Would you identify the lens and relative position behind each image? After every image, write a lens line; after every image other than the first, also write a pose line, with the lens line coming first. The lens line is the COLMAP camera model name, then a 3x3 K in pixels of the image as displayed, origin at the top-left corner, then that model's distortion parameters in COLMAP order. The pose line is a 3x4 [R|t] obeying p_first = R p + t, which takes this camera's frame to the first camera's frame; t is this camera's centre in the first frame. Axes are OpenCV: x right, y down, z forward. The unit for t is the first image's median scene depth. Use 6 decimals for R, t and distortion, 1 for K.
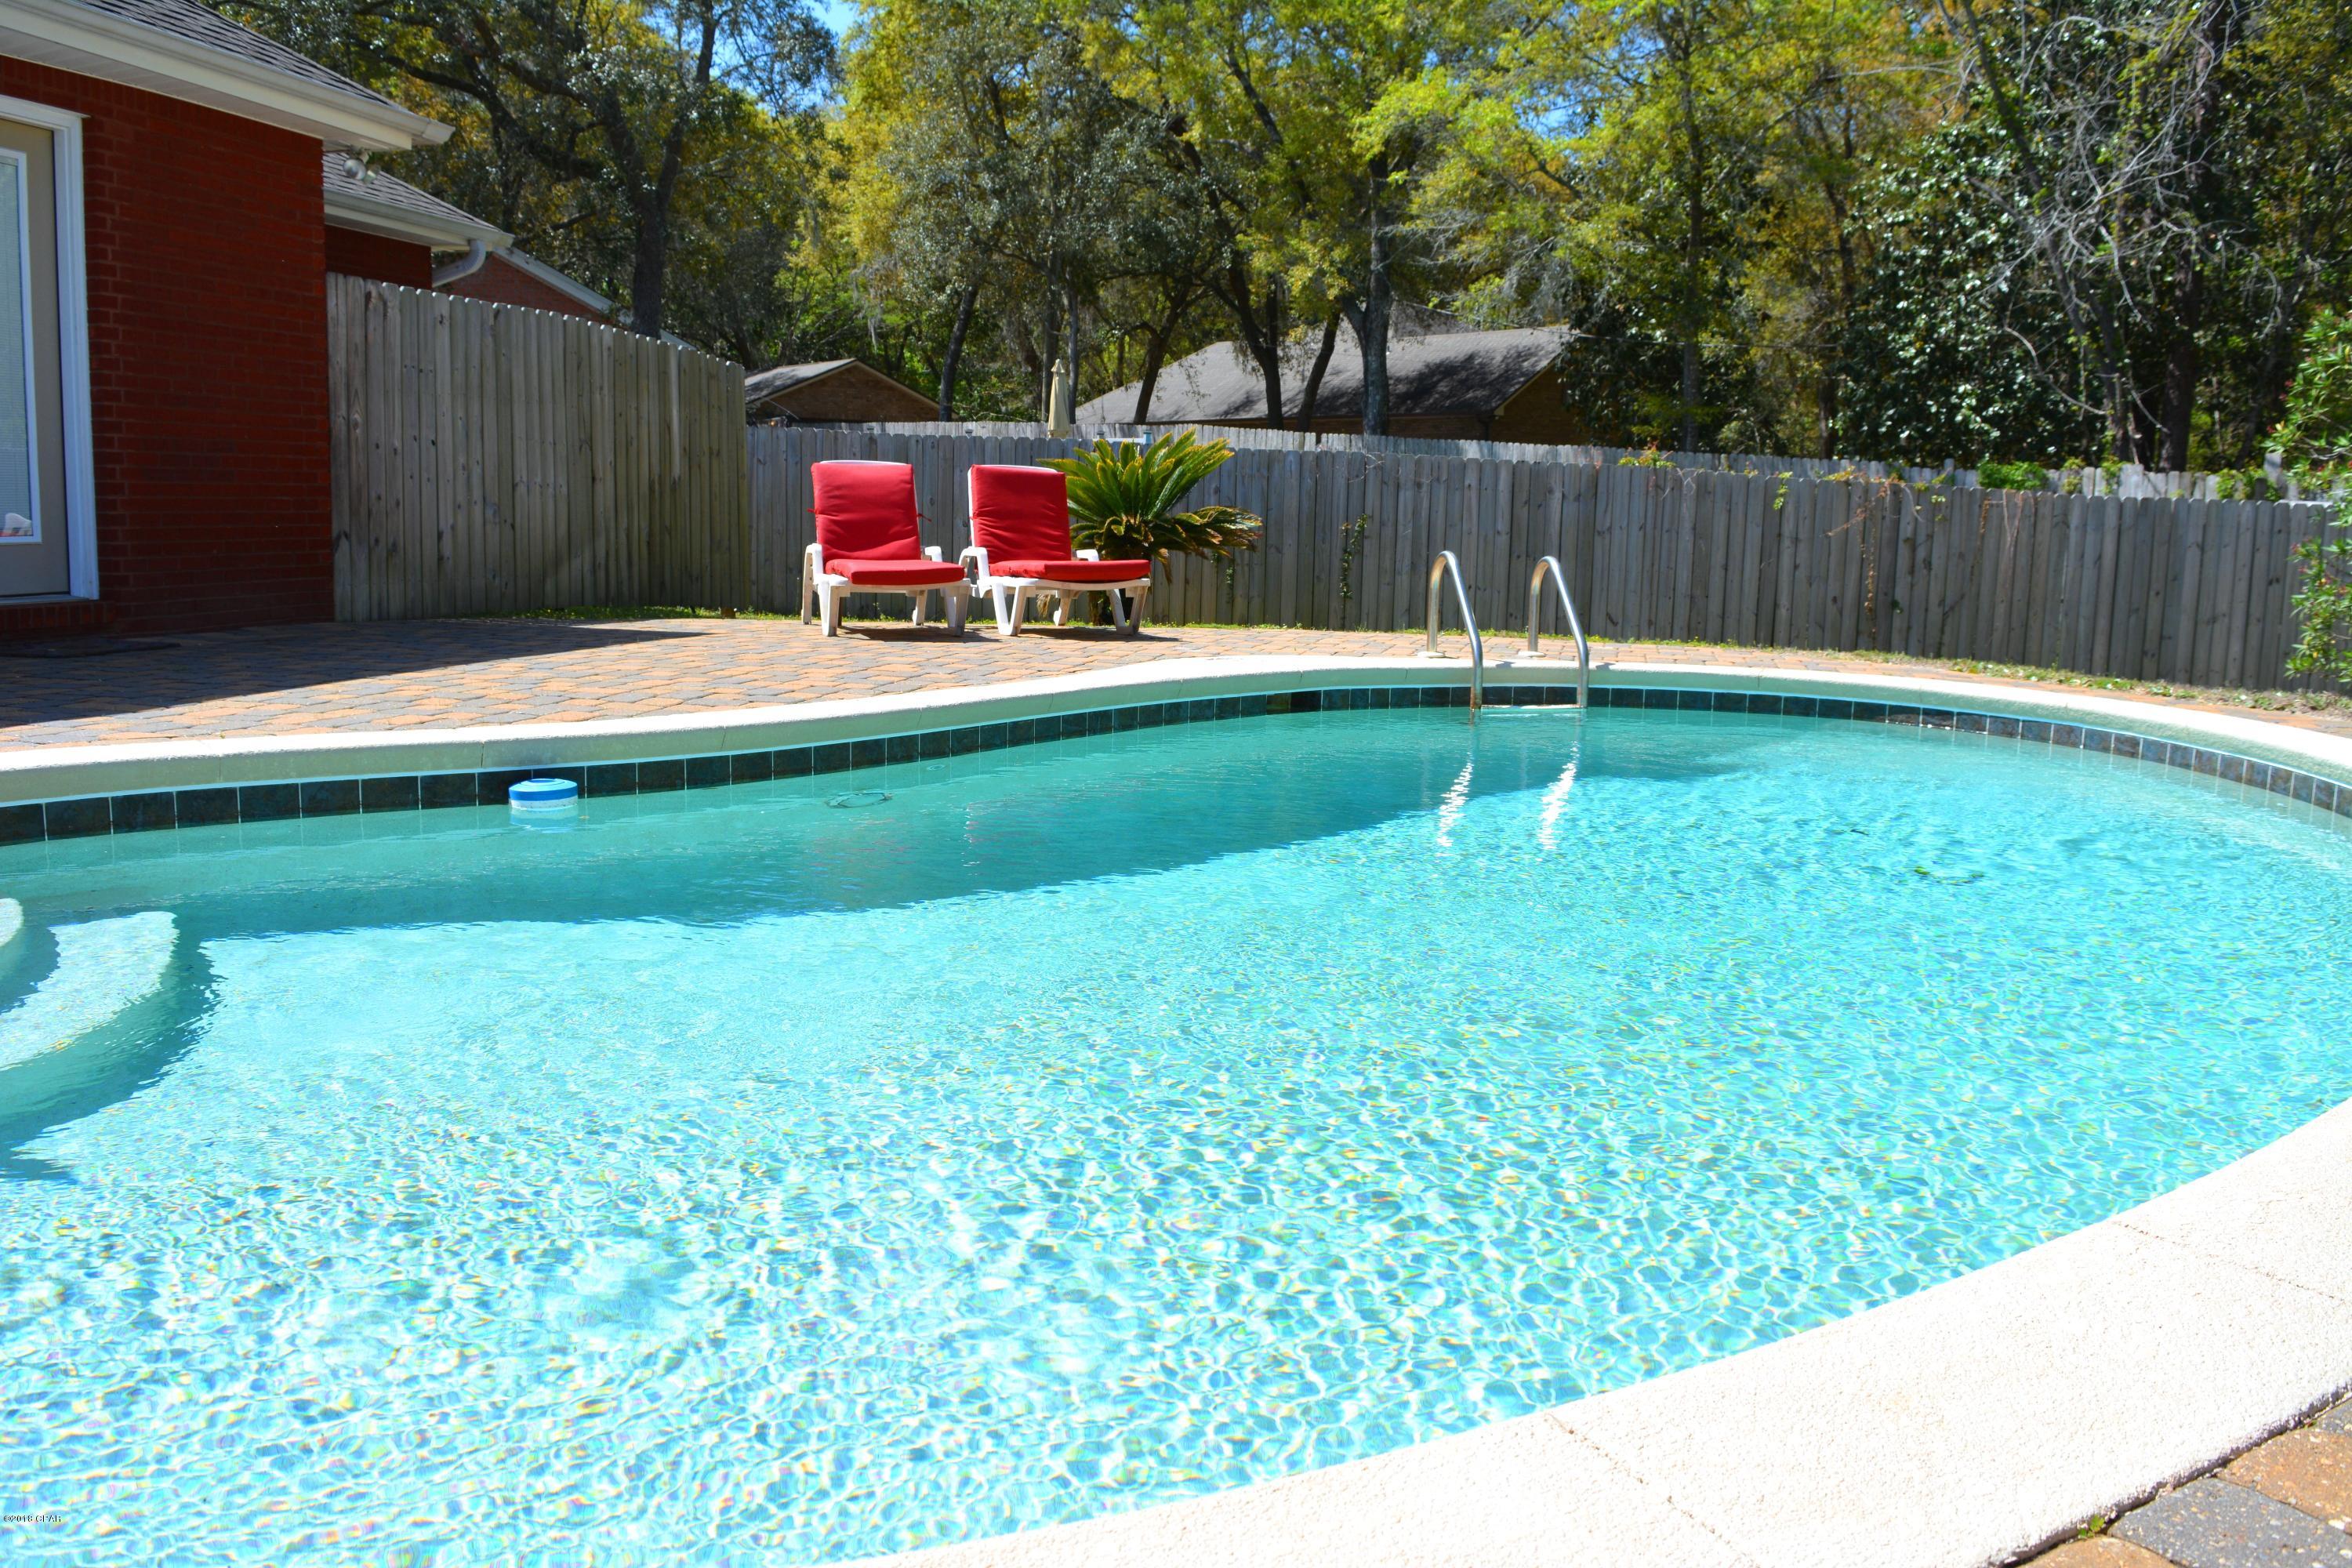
lens RADIAL K [[1850.3, 0, 1185.8], [0, 1850.3, 778.1], [0, 0, 1]] dist [-0.084950, 0.009436]
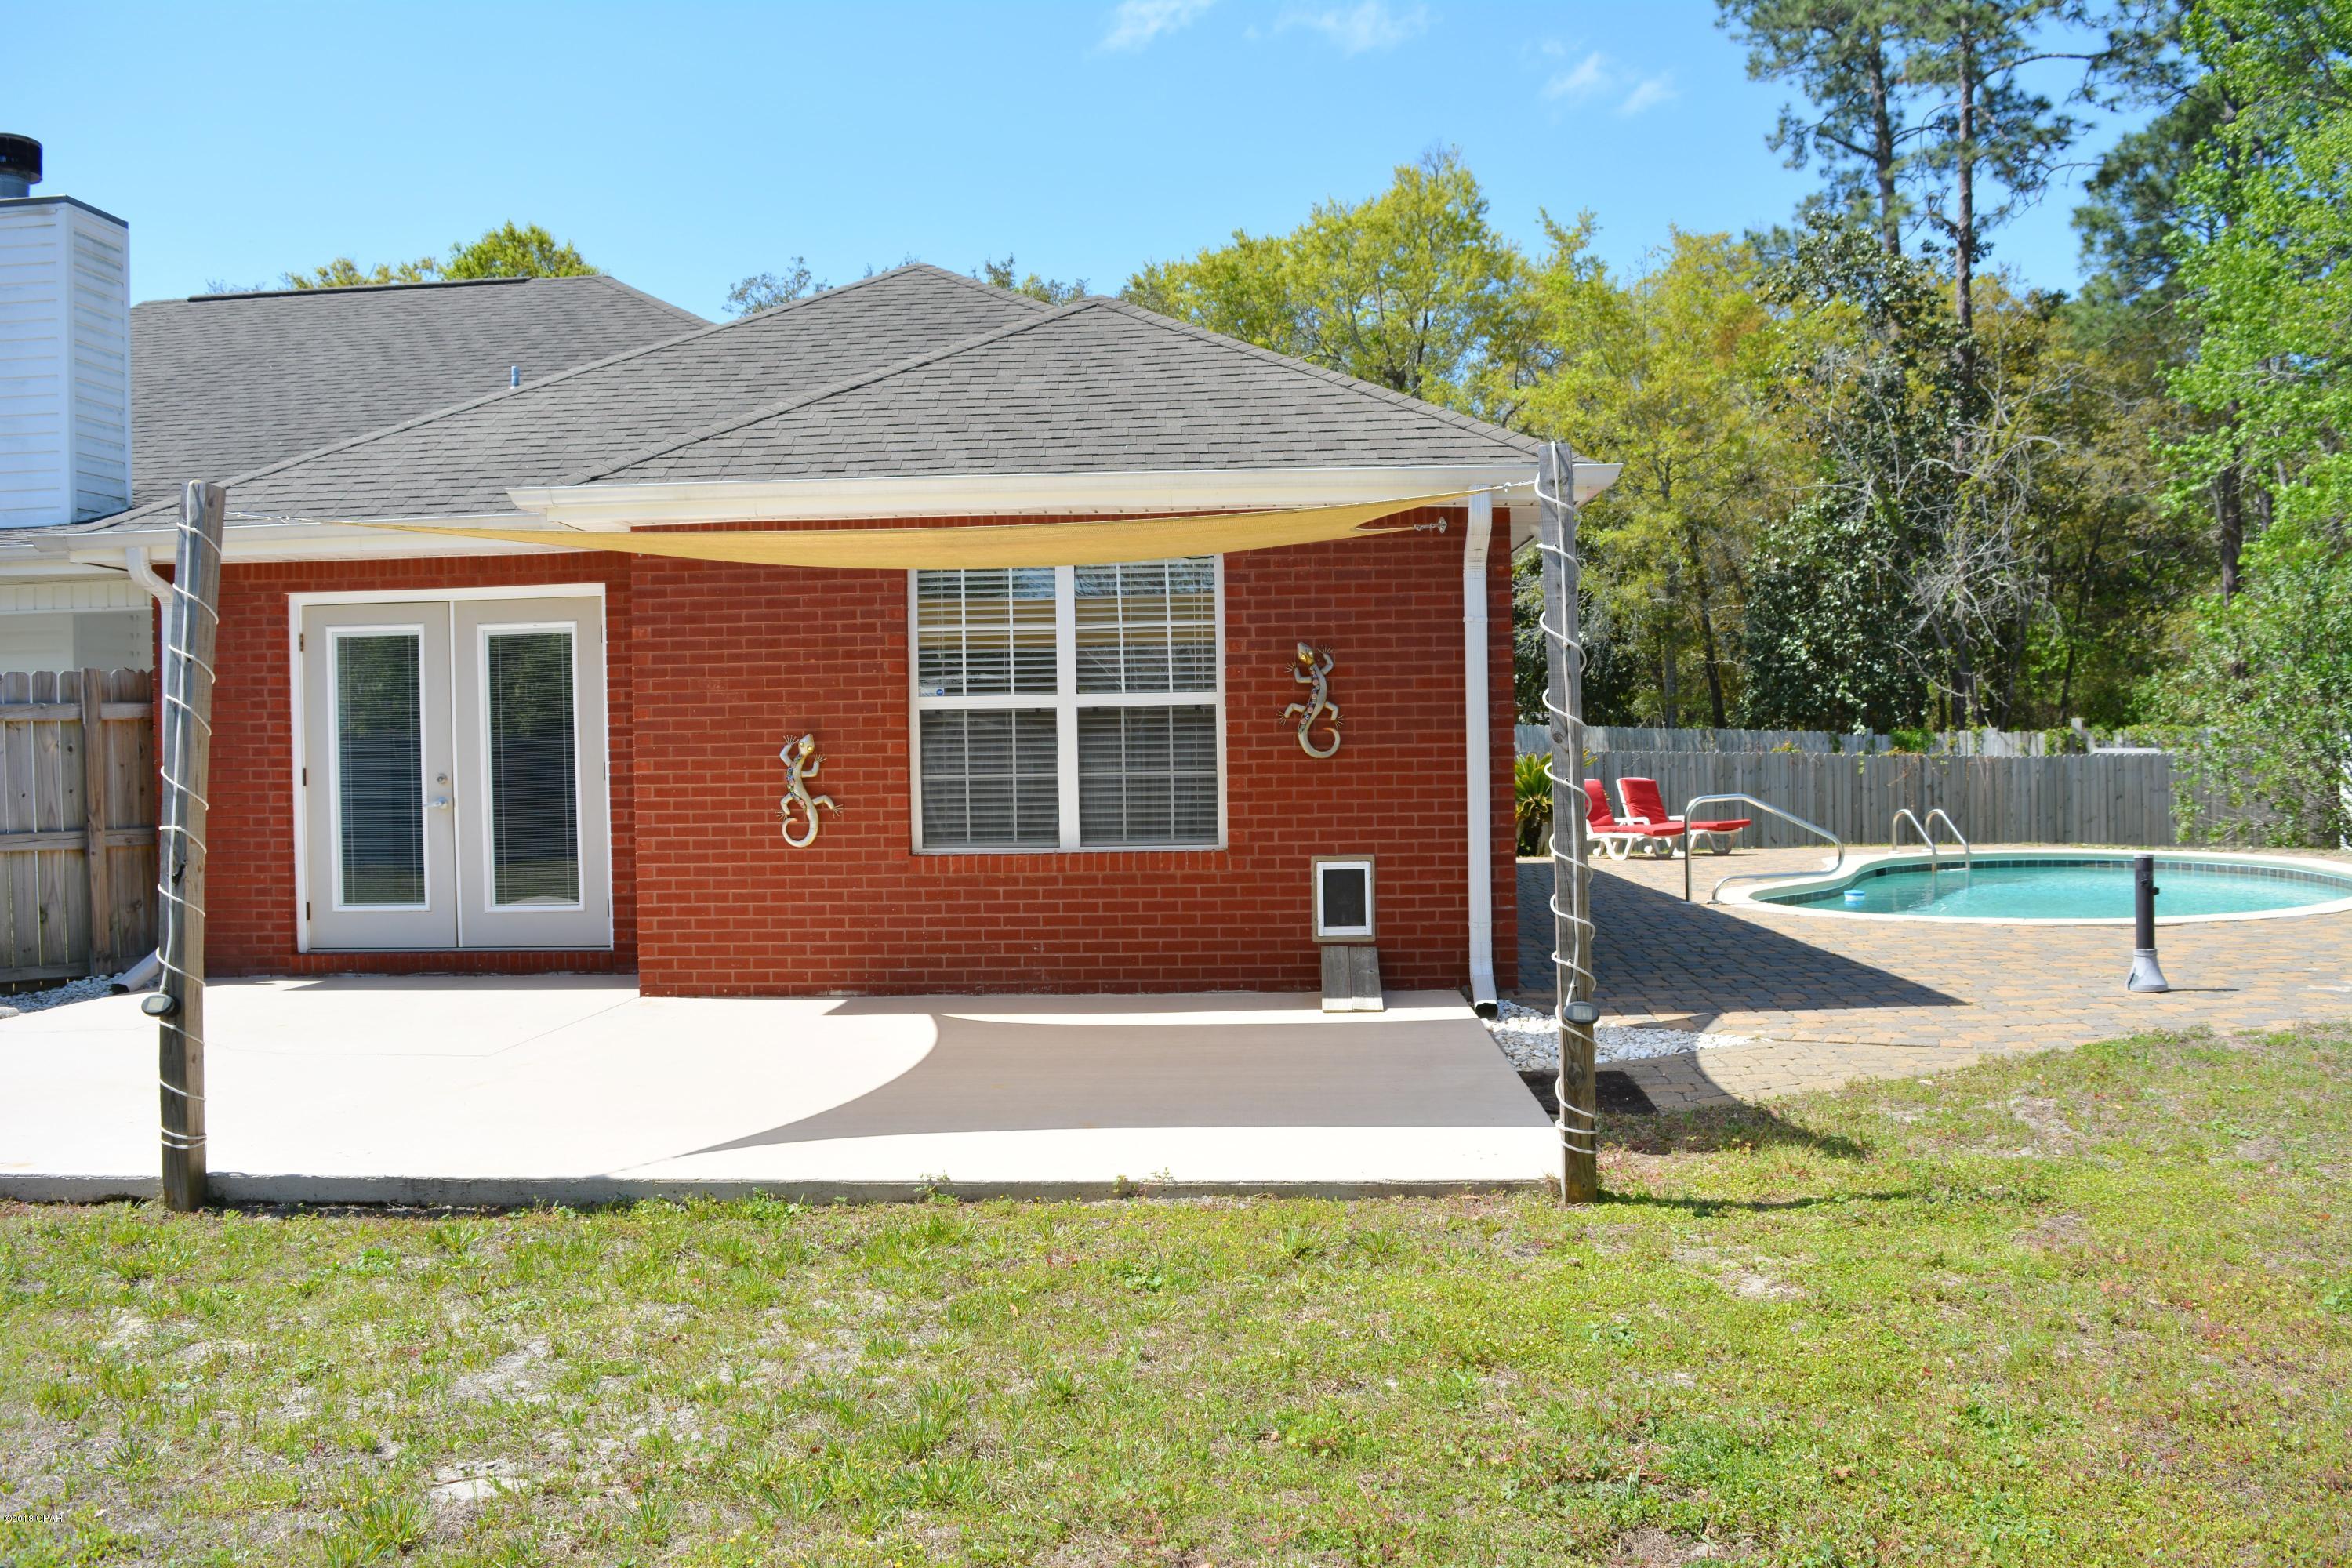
lens RADIAL K [[1850.3, 0, 1176.7], [0, 1850.3, 801.3], [0, 0, 1]] dist [-0.084950, 0.009436]
pose [[0.984839, -0.047868, 0.166734, -0.456636], [0.067823, 0.990917, -0.116120, 0.030872], [-0.159661, 0.125668, 0.979140, -0.461921]]
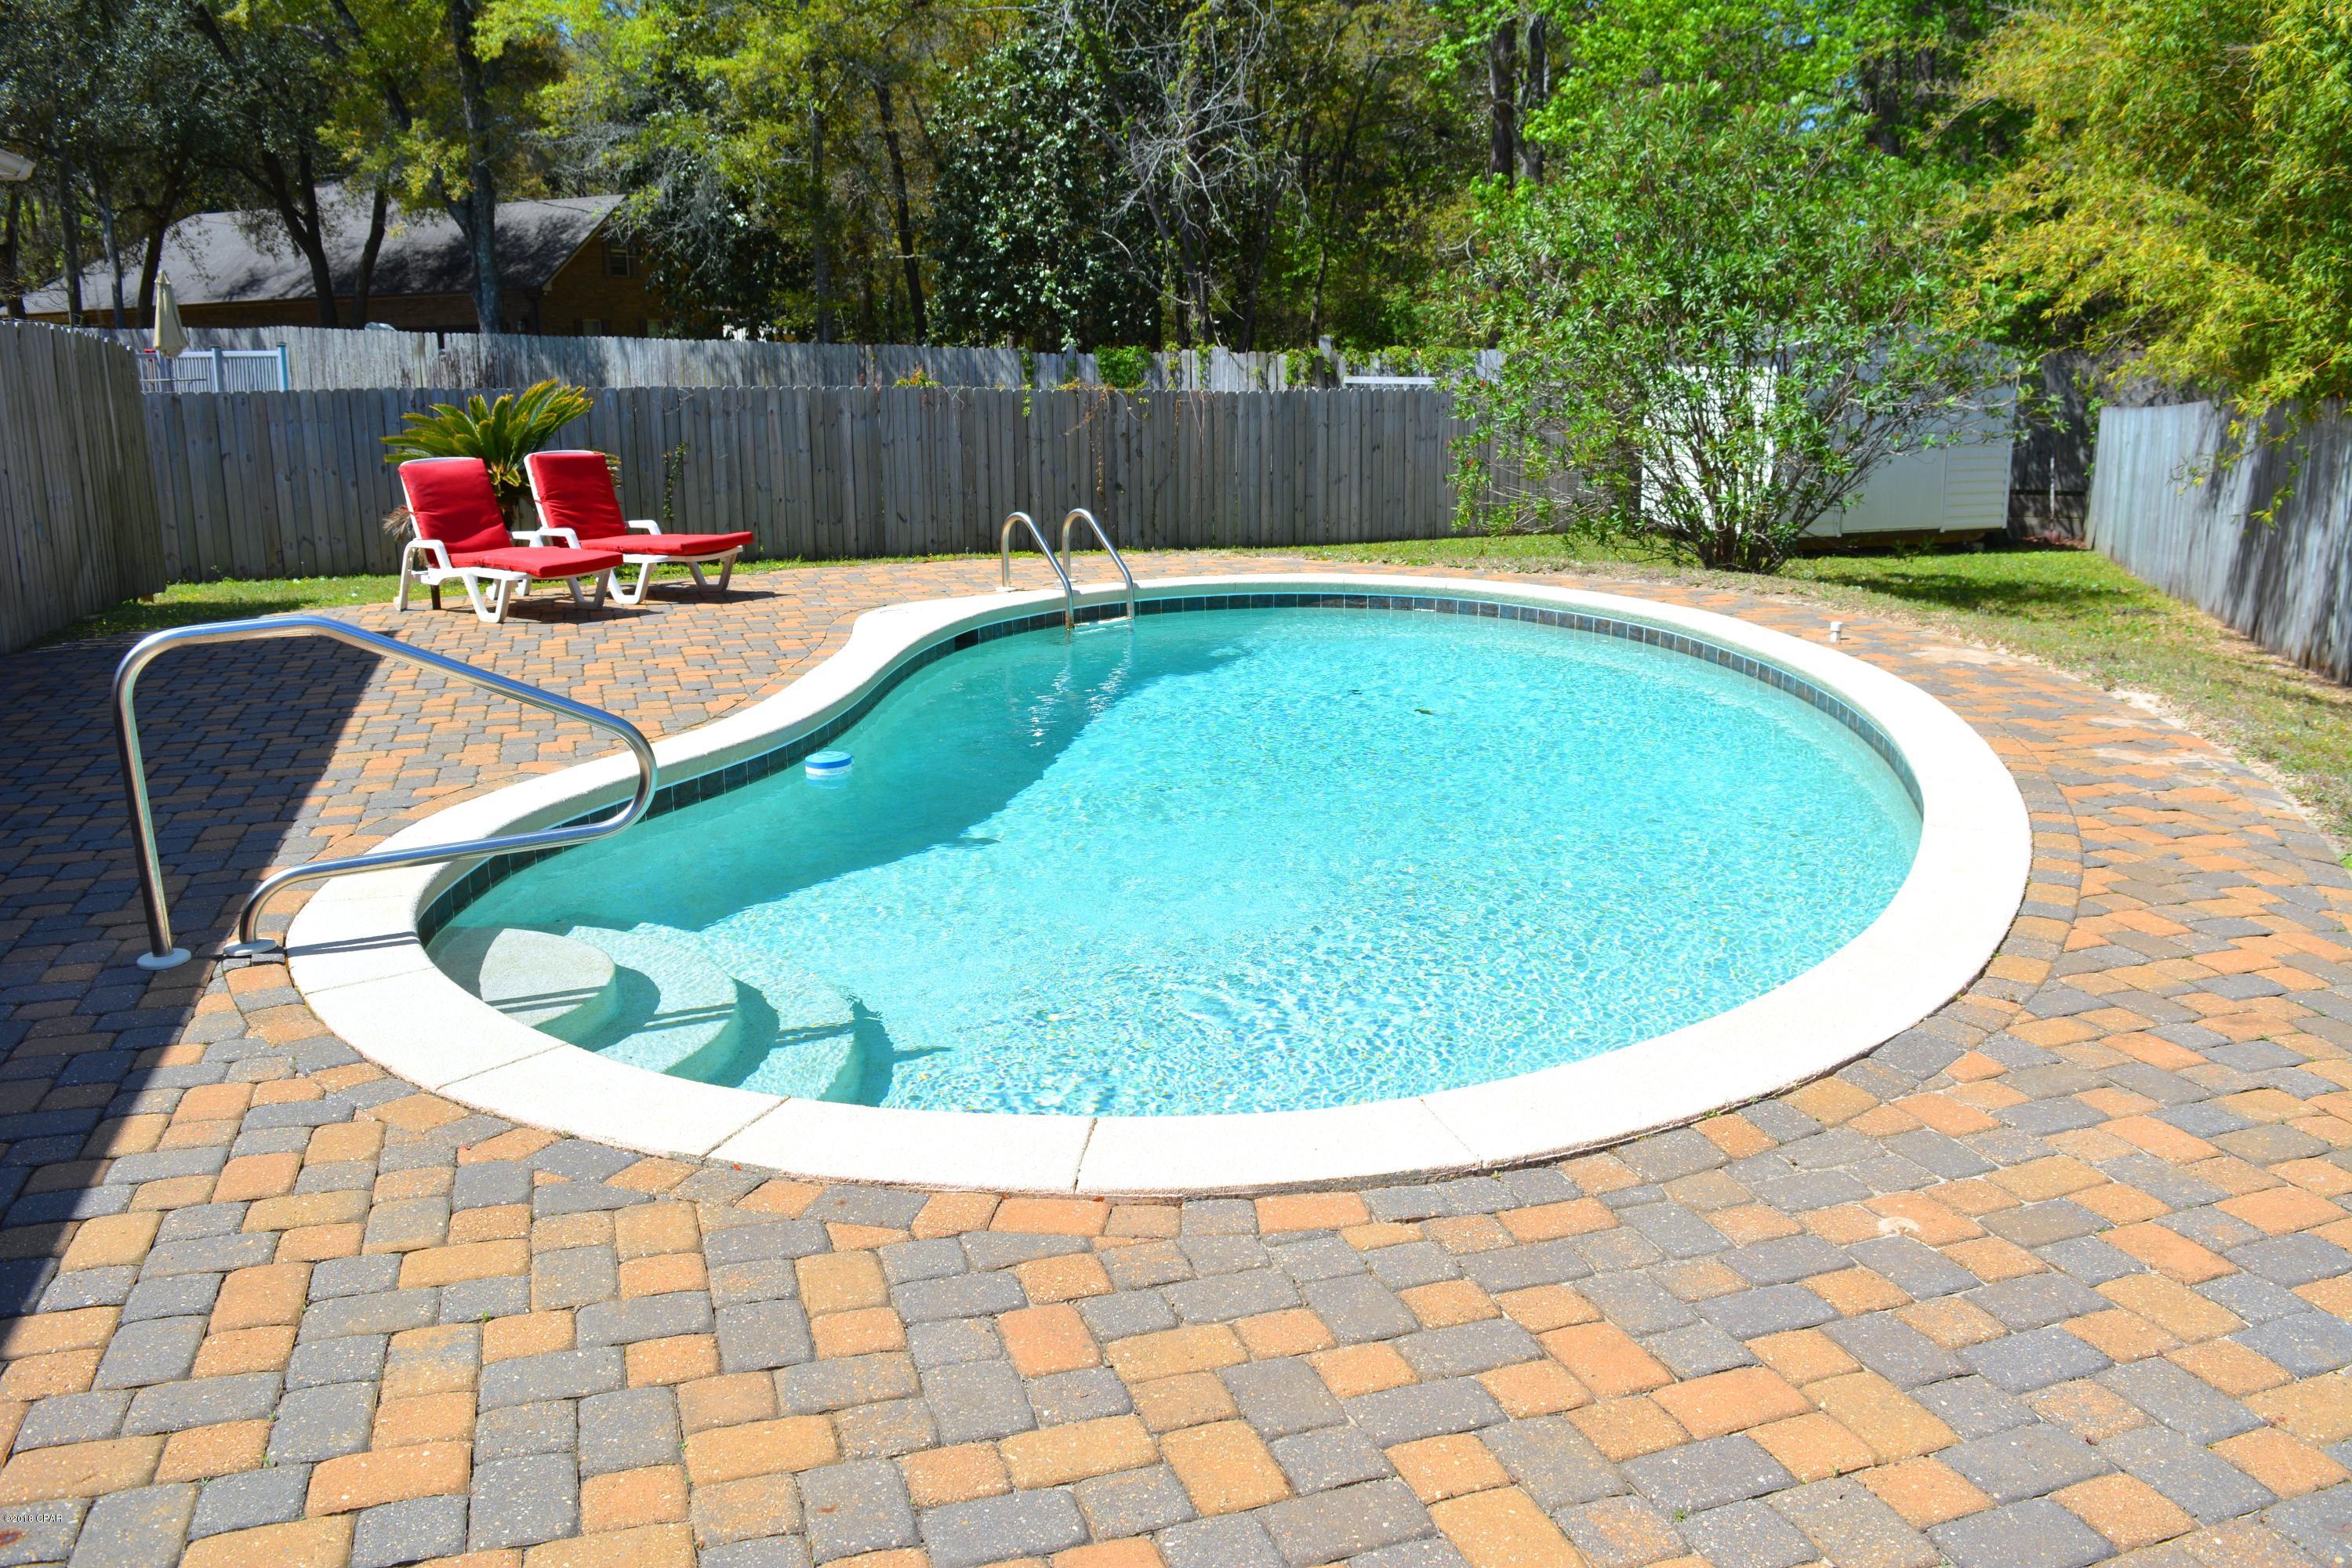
lens RADIAL K [[1850.3, 0, 1194.7], [0, 1850.3, 787.2], [0, 0, 1]] dist [-0.084950, 0.009436]
pose [[0.848692, -0.154241, 0.505897, -0.173399], [0.108146, 0.986930, 0.119475, -0.026829], [-0.517712, -0.046687, 0.854280, -0.086737]]
